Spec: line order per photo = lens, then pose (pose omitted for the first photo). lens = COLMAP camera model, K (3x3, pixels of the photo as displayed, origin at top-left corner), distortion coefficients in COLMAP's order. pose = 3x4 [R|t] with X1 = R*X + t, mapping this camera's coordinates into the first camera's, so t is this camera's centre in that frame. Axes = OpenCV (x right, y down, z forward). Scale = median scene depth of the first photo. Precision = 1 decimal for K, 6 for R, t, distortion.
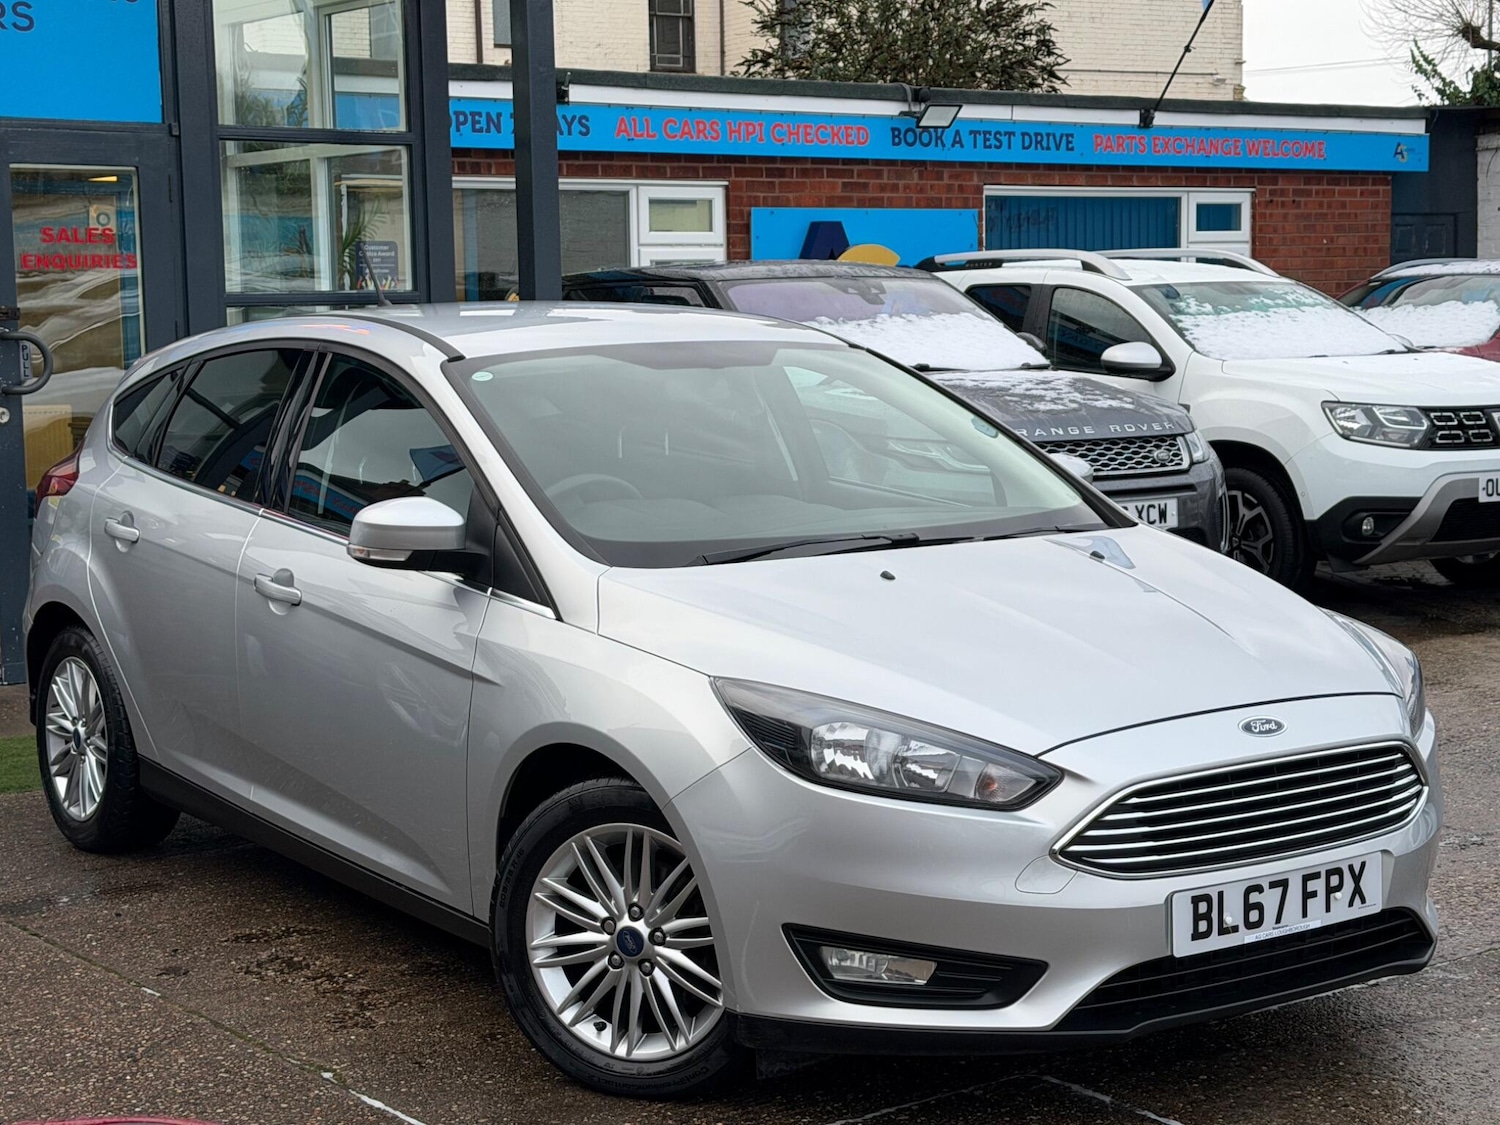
lens RADIAL K [[2778.0, 0, 727.9], [0, 2778.0, 517.2], [0, 0, 1]] dist [0.057802, 0.000000]
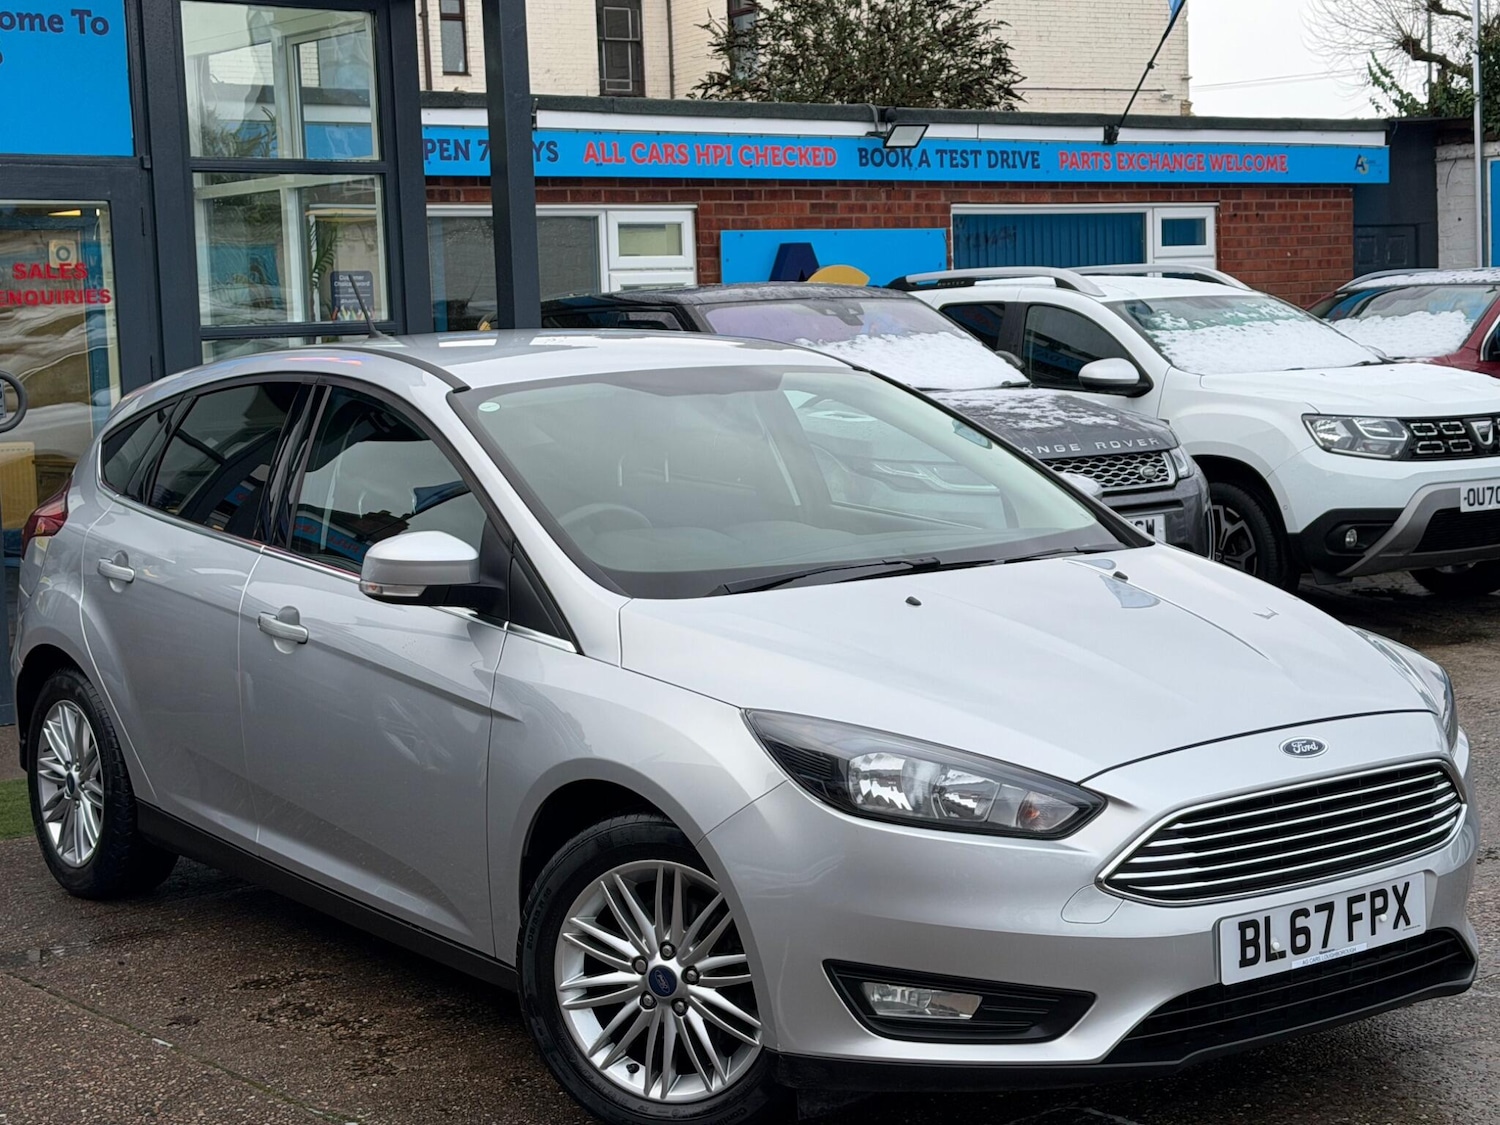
lens RADIAL K [[2778.0, 0, 735.4], [0, 2778.0, 489.4], [0, 0, 1]] dist [0.057802, 0.000000]
pose [[0.999561, -0.019919, 0.021920, -0.023423], [0.020309, 0.999637, -0.017716, -0.002180], [-0.021559, 0.018153, 0.999603, 0.014458]]
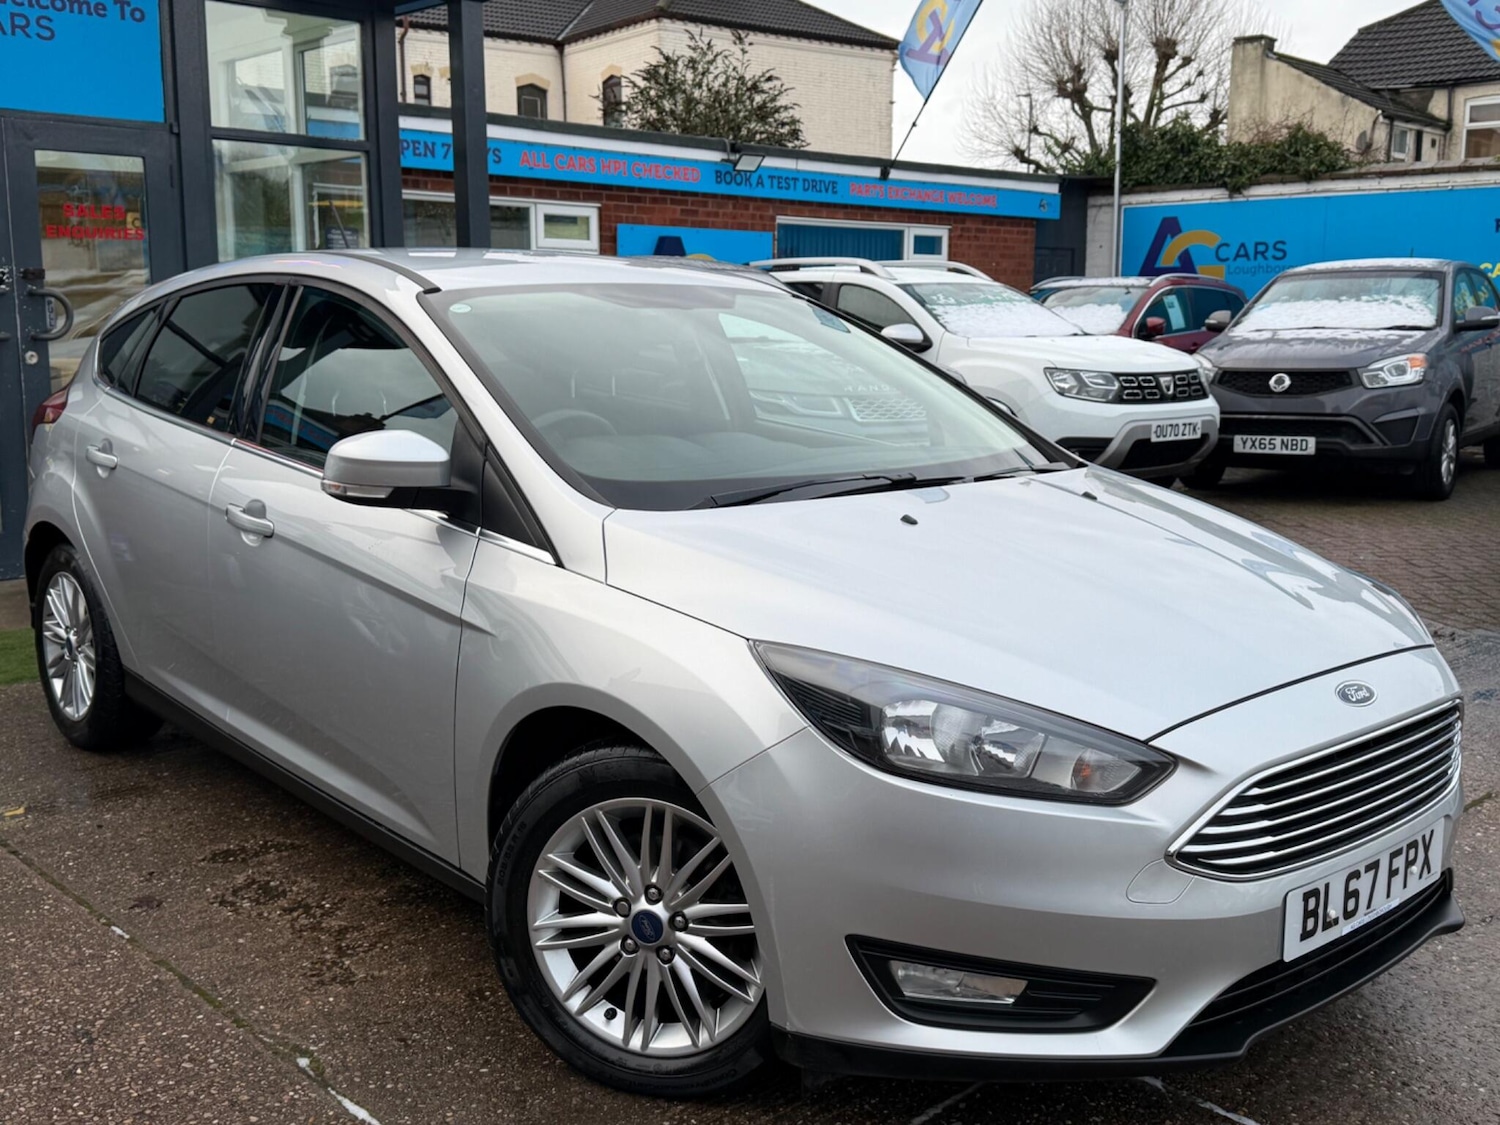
lens RADIAL K [[1627.1, 0, 757.6], [0, 1627.1, 558.9], [0, 0, 1]] dist [0.036226, 0.000000]
pose [[0.992080, 0.002094, 0.125589, -0.056383], [-0.010892, 0.997529, 0.069412, -0.003111], [-0.125134, -0.070231, 0.989651, 0.407818]]
